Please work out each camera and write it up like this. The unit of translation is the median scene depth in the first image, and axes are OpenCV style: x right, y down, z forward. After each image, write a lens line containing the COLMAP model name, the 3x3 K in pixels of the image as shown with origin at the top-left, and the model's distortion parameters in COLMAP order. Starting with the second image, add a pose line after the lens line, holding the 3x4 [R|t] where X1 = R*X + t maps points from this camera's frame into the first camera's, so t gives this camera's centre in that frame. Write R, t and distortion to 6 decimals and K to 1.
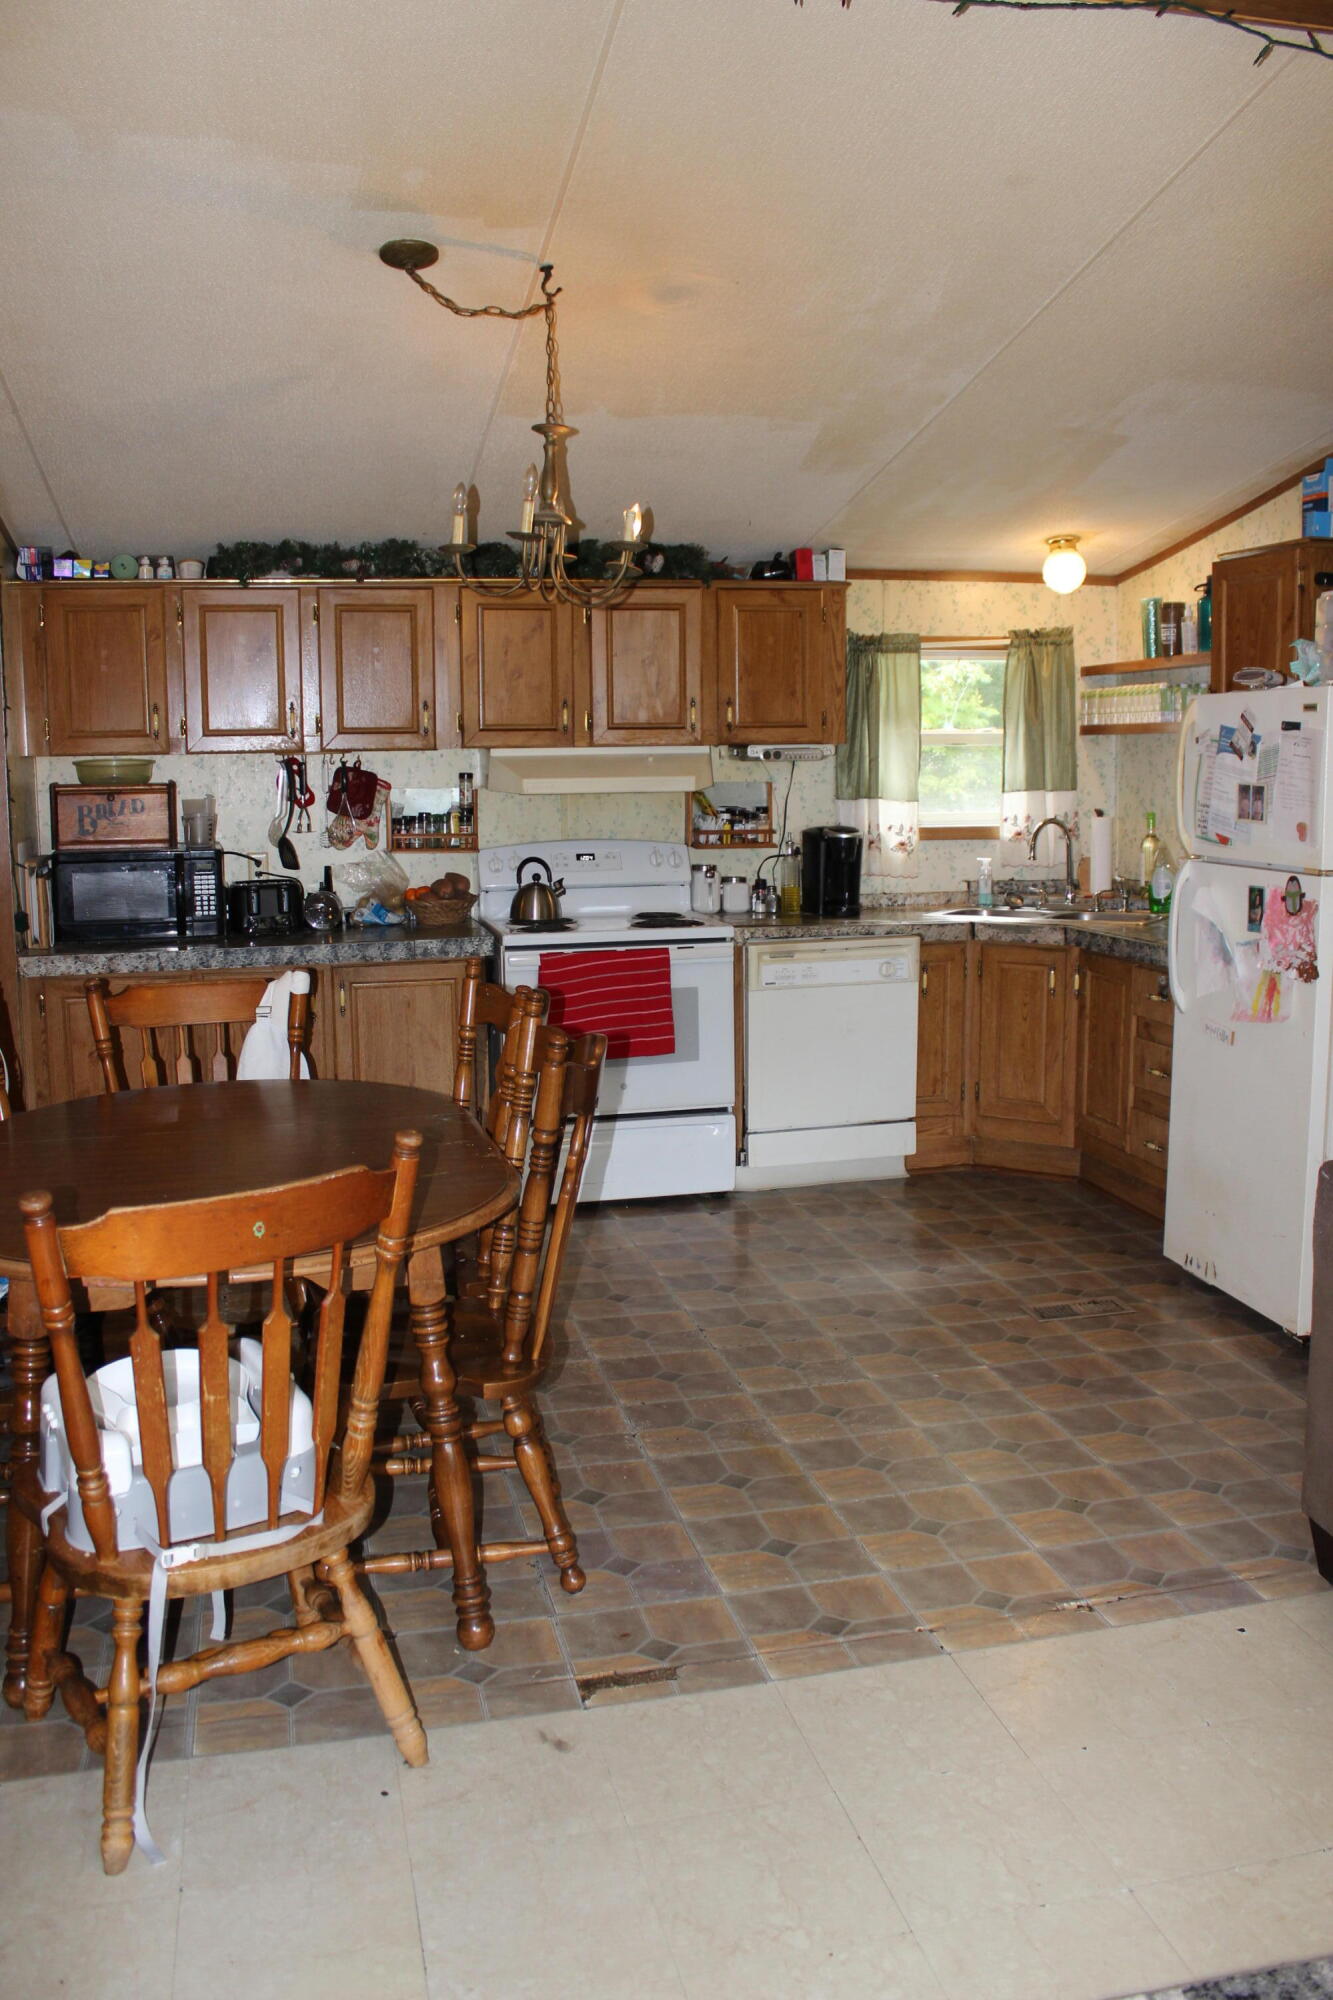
lens RADIAL K [[1662.0, 0, 654.4], [0, 1662.0, 1000.6], [0, 0, 1]] dist [-0.164341, 0.150708]
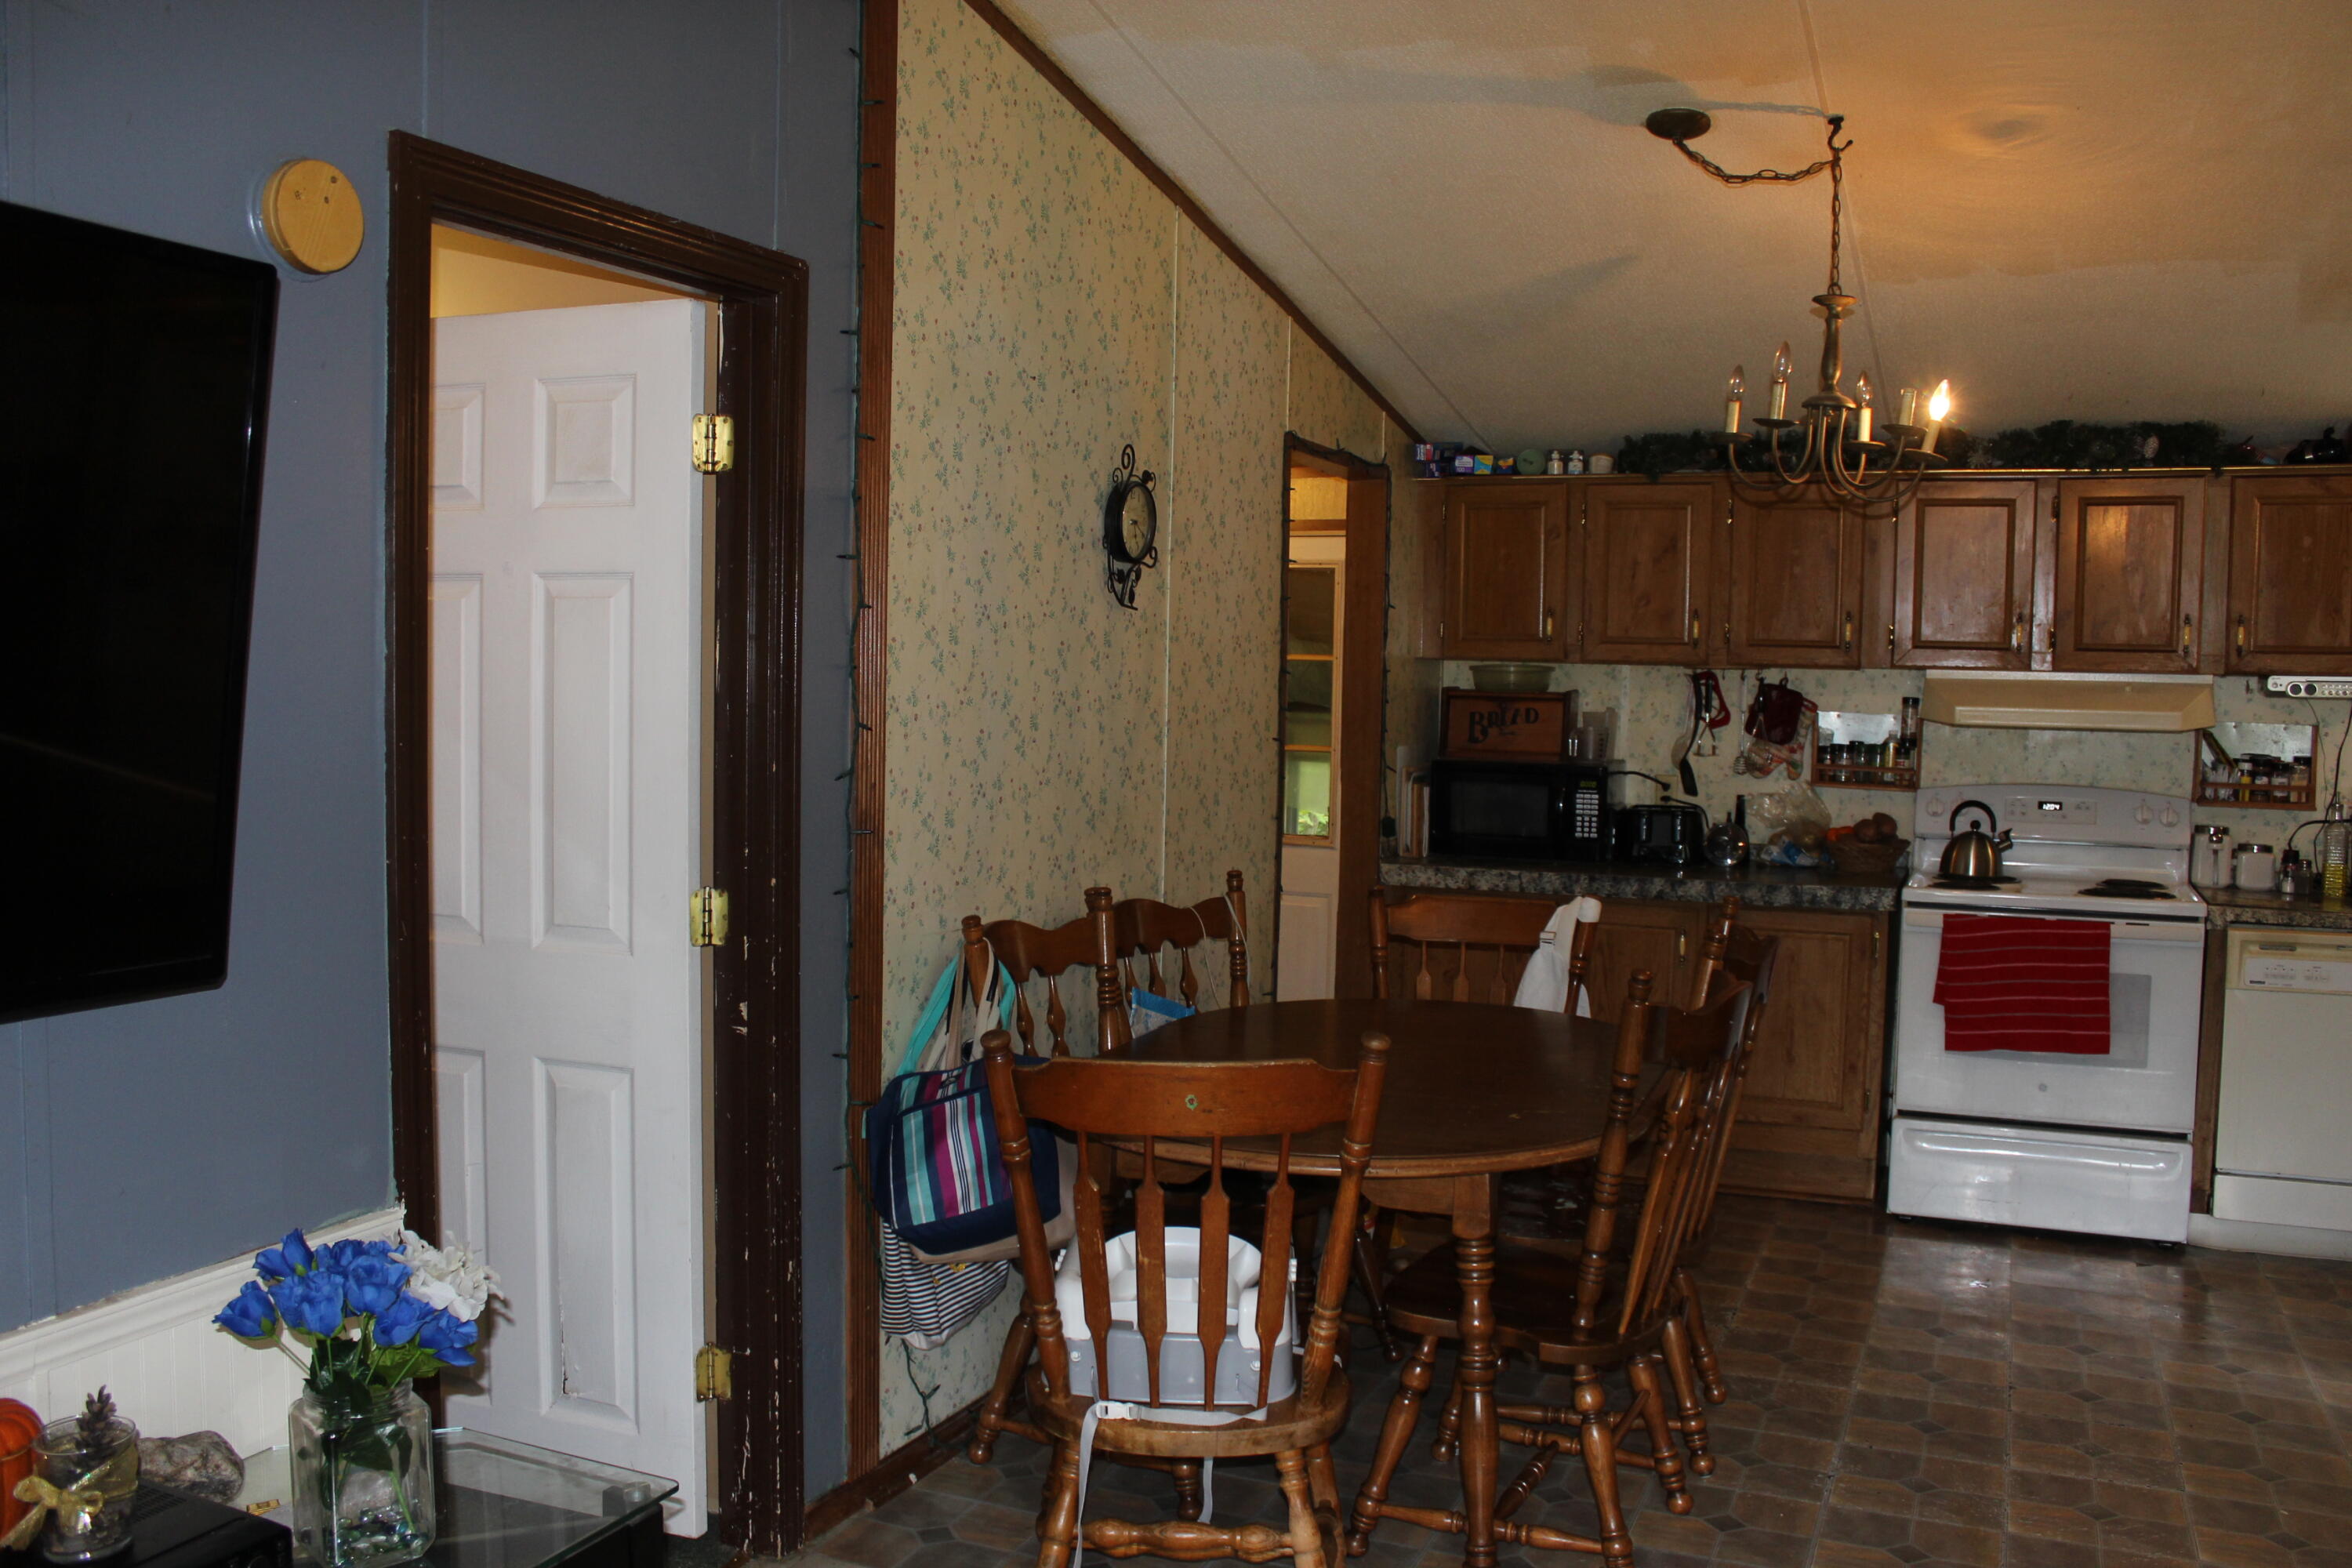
lens RADIAL K [[1954.5, 0, 1195.5], [0, 1954.5, 791.0], [0, 0, 1]] dist [-0.164341, 0.150708]
pose [[0.806240, 0.061159, -0.588419, 0.180859], [-0.114233, 0.992017, -0.053411, 0.004734], [0.580455, 0.110279, 0.806790, -0.001331]]
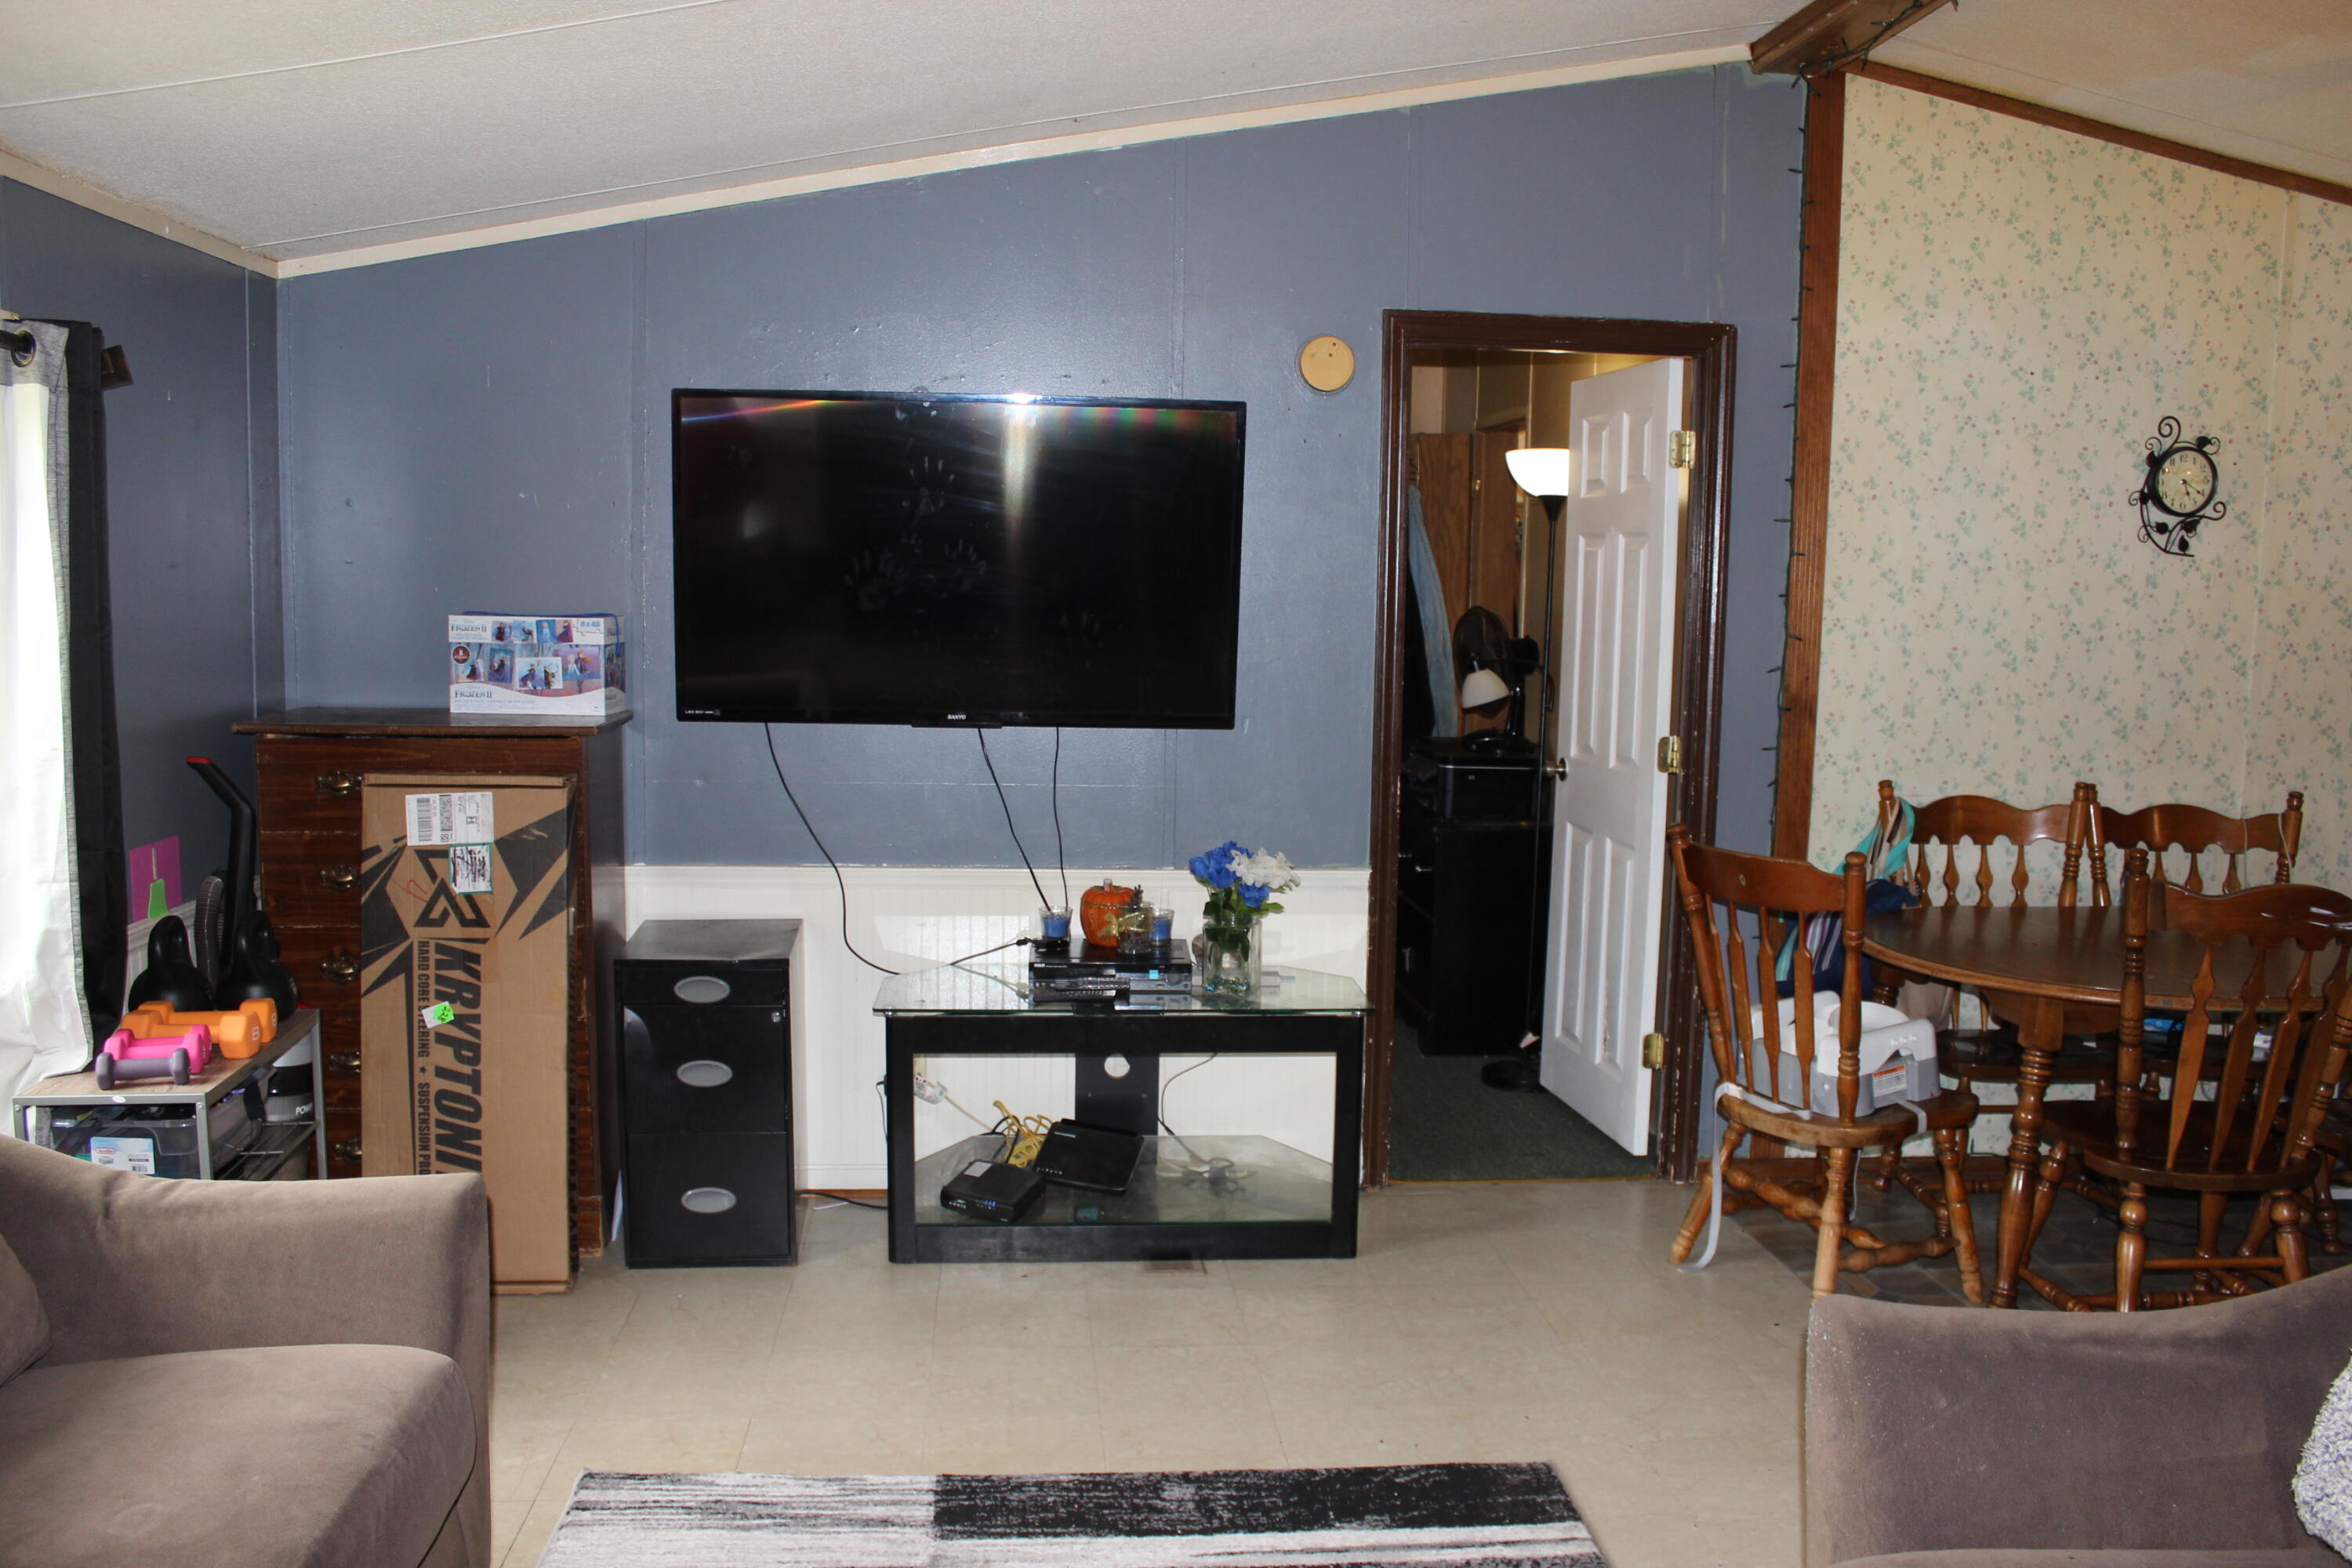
lens RADIAL K [[1954.5, 0, 1195.5], [0, 1954.5, 791.0], [0, 0, 1]] dist [-0.164341, 0.150708]
pose [[-0.111719, 0.126210, -0.985693, 0.626579], [-0.170070, 0.974840, 0.144096, -0.046250], [0.979079, 0.183735, -0.087443, 0.244117]]
